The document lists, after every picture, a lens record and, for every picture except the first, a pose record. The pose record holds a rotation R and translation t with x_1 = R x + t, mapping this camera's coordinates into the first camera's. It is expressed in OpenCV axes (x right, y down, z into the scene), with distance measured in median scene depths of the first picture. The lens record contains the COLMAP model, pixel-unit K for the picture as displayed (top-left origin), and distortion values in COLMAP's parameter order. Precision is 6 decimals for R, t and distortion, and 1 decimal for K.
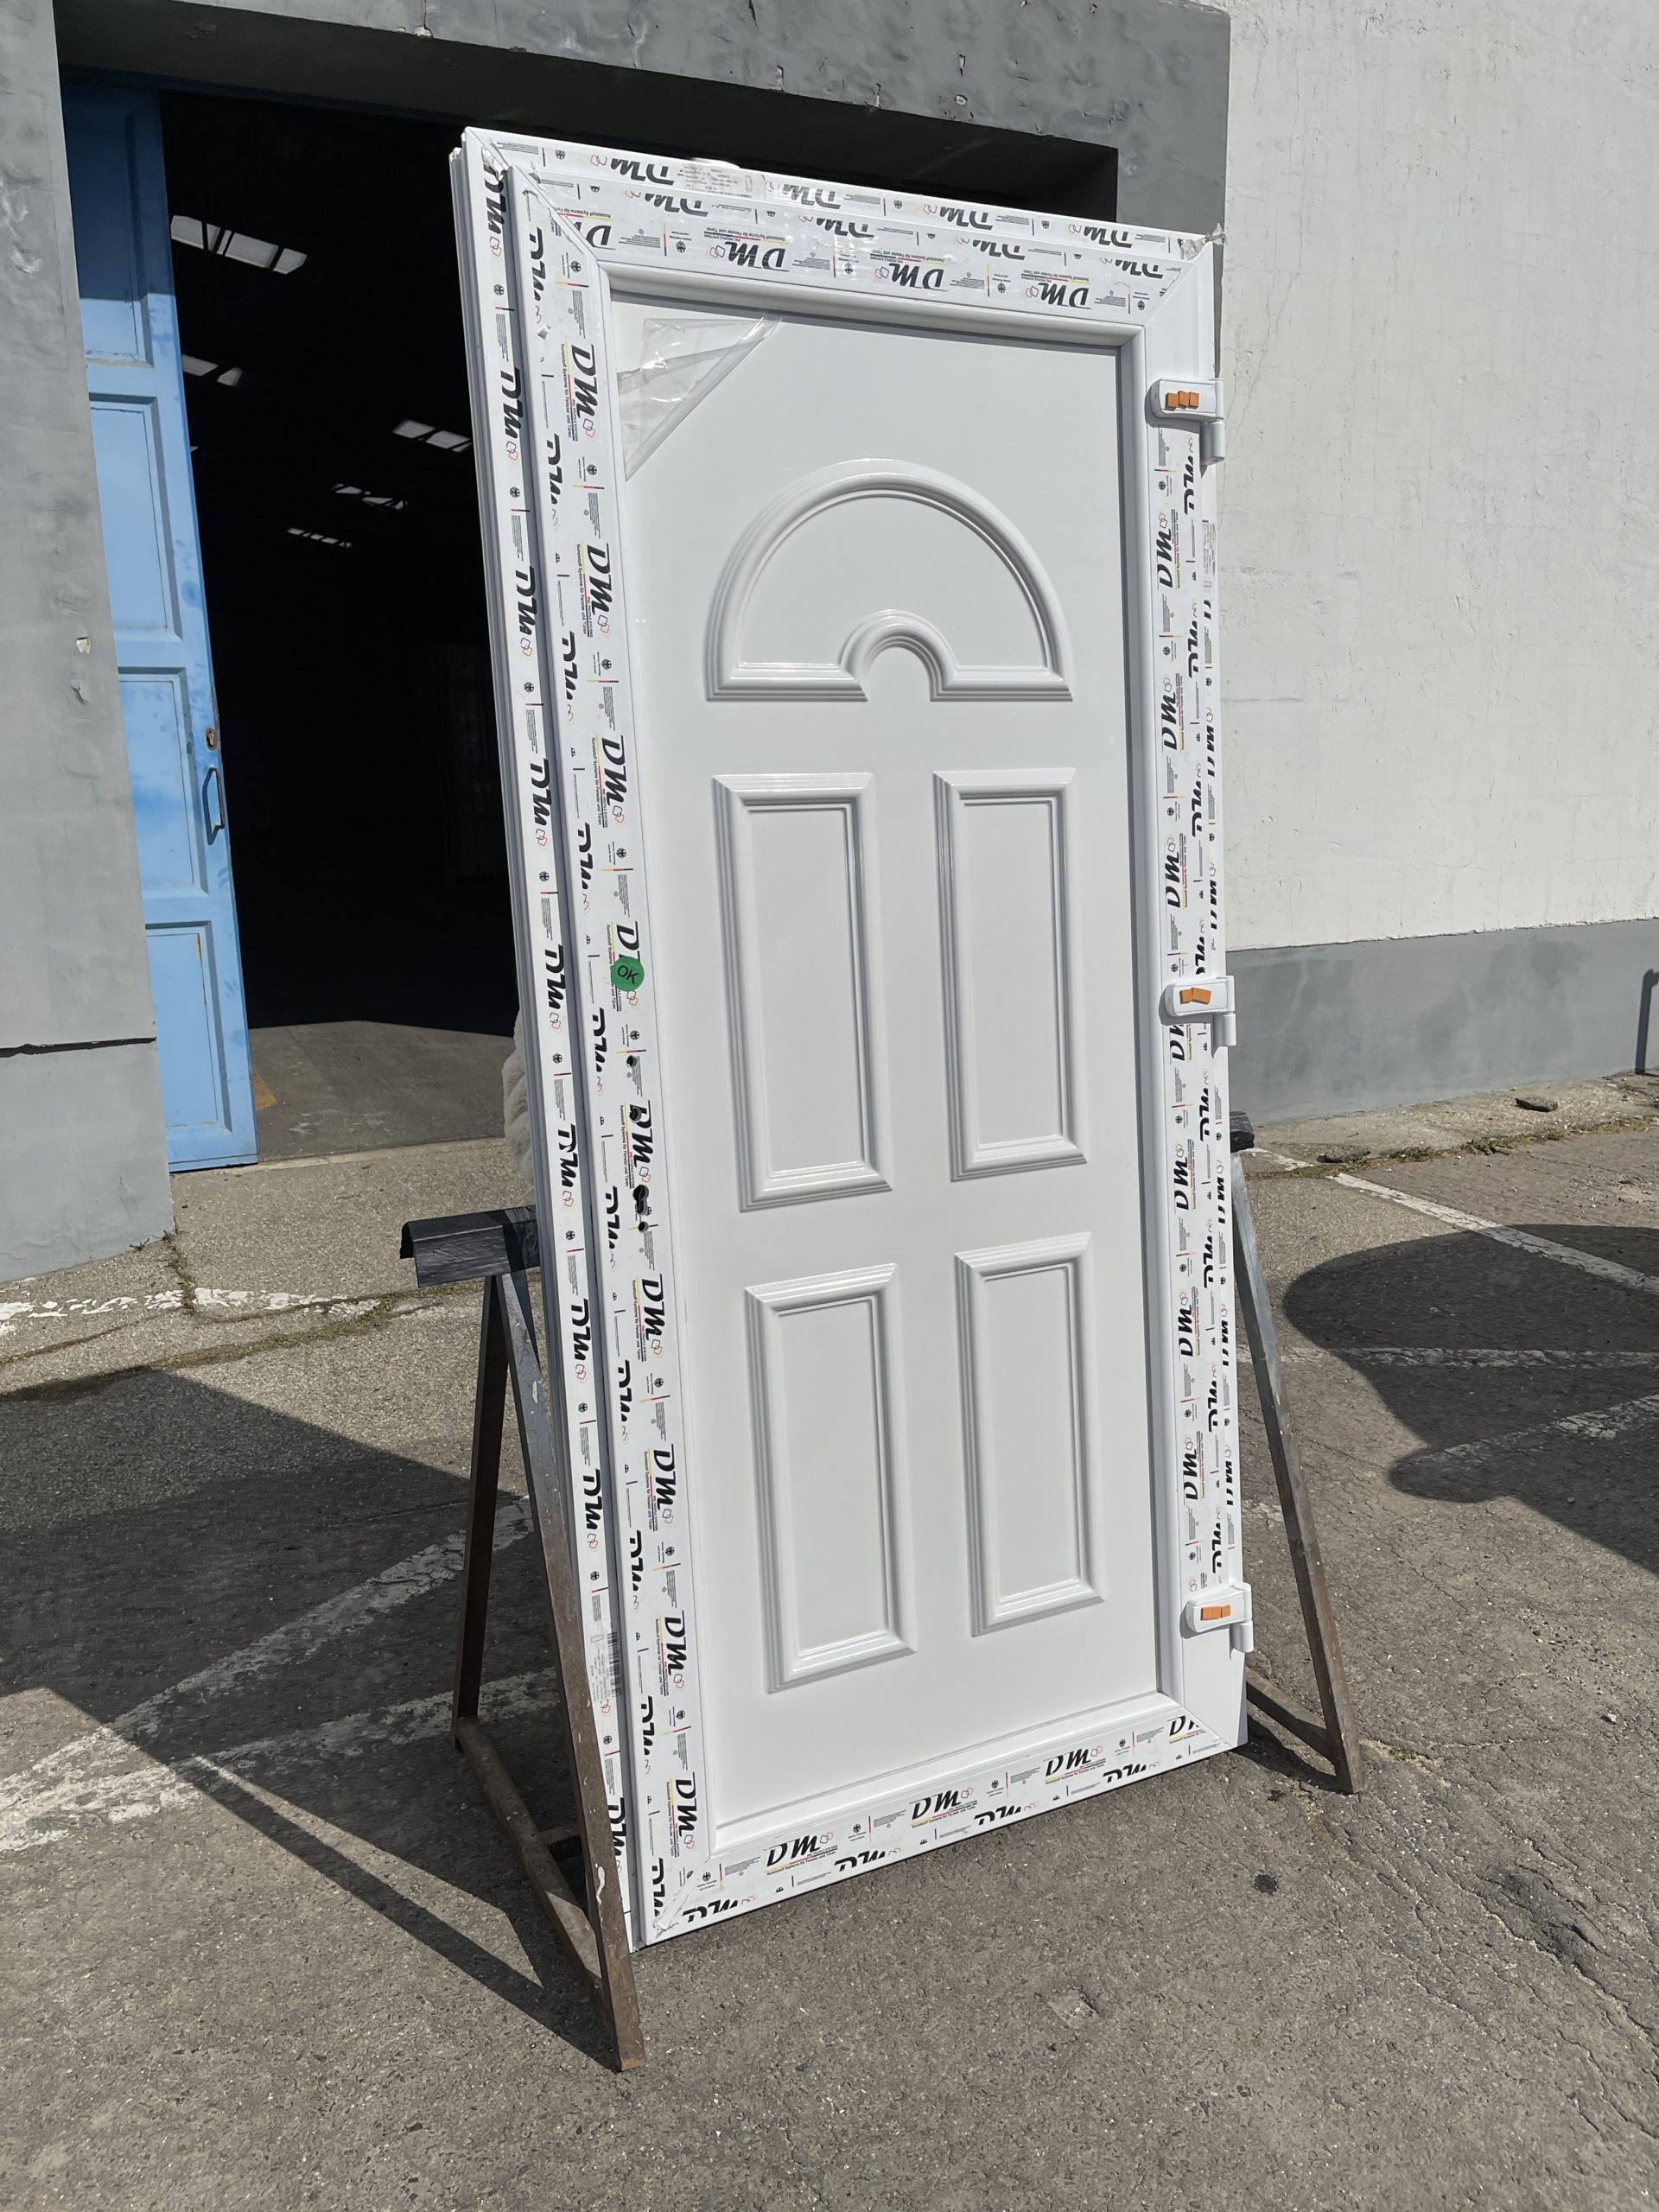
lens RADIAL K [[1688.2, 0, 847.4], [0, 1688.2, 1125.5], [0, 0, 1]] dist [0.081315, -0.120010]
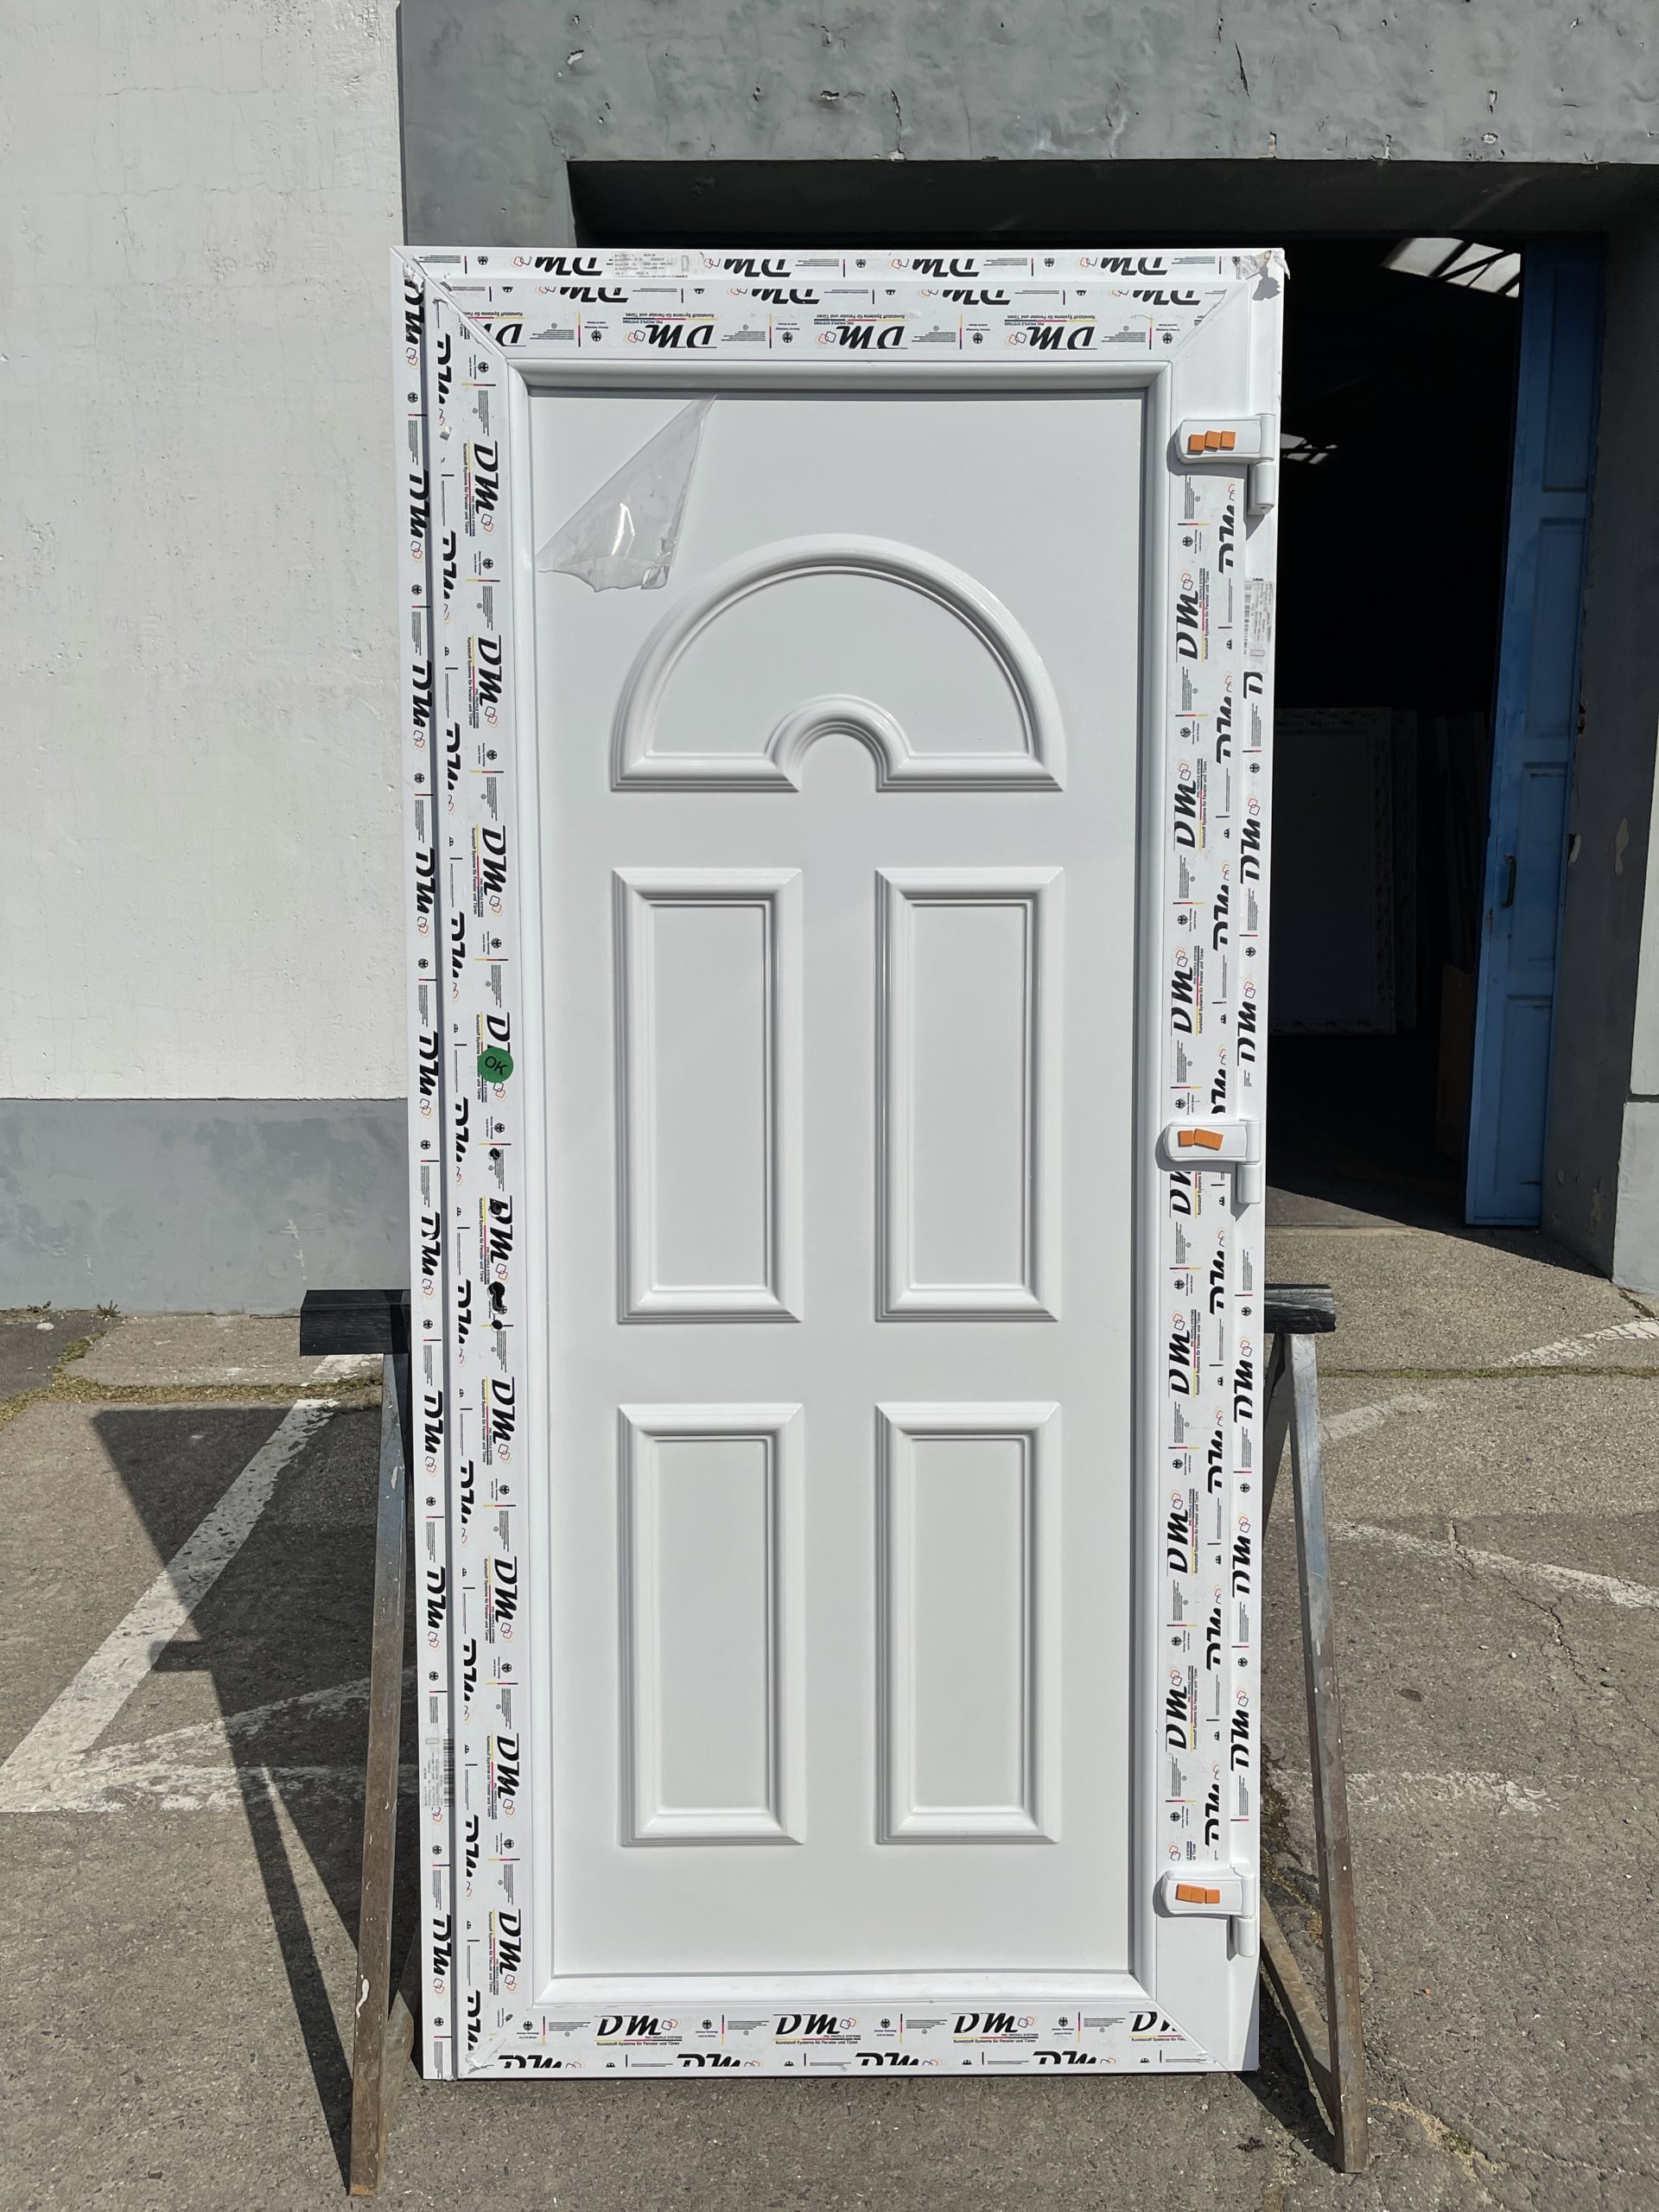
lens RADIAL K [[1688.2, 0, 829.8], [0, 1688.2, 1121.0], [0, 0, 1]] dist [0.081315, -0.120010]
pose [[0.899732, 0.081080, -0.428845, 0.407178], [-0.104749, 0.993989, -0.031837, -0.040397], [0.423686, 0.073566, 0.902817, 0.171805]]
